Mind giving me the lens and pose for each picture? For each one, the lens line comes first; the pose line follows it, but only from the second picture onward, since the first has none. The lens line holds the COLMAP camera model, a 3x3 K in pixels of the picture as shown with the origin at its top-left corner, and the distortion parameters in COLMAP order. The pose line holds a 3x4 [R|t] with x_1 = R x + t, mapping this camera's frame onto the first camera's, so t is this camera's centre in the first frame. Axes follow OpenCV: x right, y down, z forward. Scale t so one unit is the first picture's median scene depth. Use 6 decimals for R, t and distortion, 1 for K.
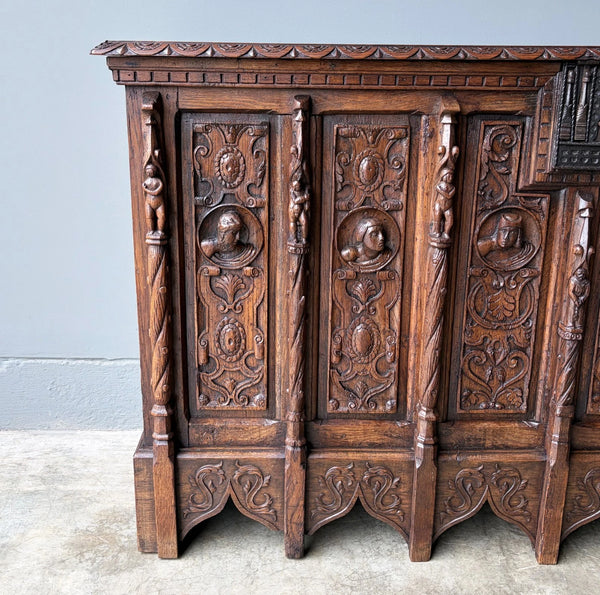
lens RADIAL K [[734.7, 0, 298.1], [0, 734.7, 291.5], [0, 0, 1]] dist [0.070990, 0.000000]
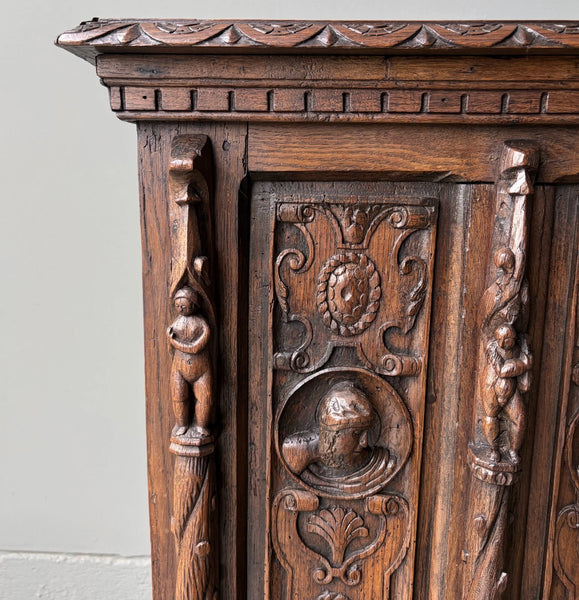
lens RADIAL K [[585.9, 0, 287.4], [0, 585.9, 321.1], [0, 0, 1]] dist [0.029702, 0.000000]
pose [[0.998876, 0.013050, -0.045557, -0.114788], [-0.016671, 0.996653, -0.080030, -0.119584], [0.044361, 0.080700, 0.995751, 0.619941]]
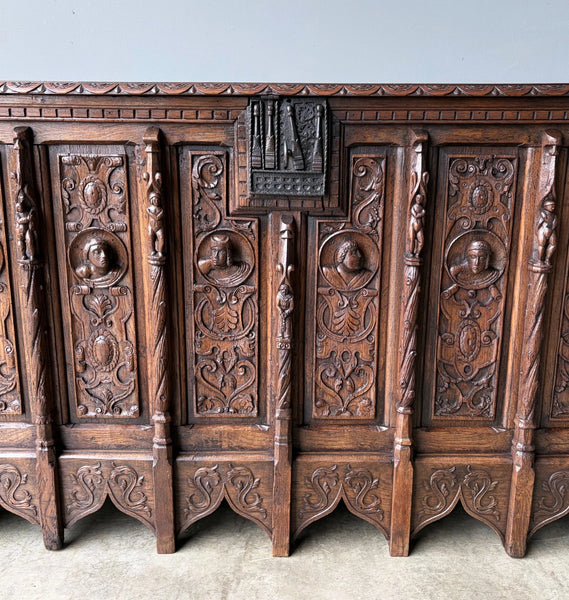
lens RADIAL K [[674.2, 0, 301.3], [0, 674.2, 303.2], [0, 0, 1]] dist [0.039670, 0.000000]
pose [[0.999800, 0.001193, -0.019946, 0.424011], [-0.001362, 0.999963, -0.008486, 0.004161], [0.019935, 0.008511, 0.999765, 0.001842]]
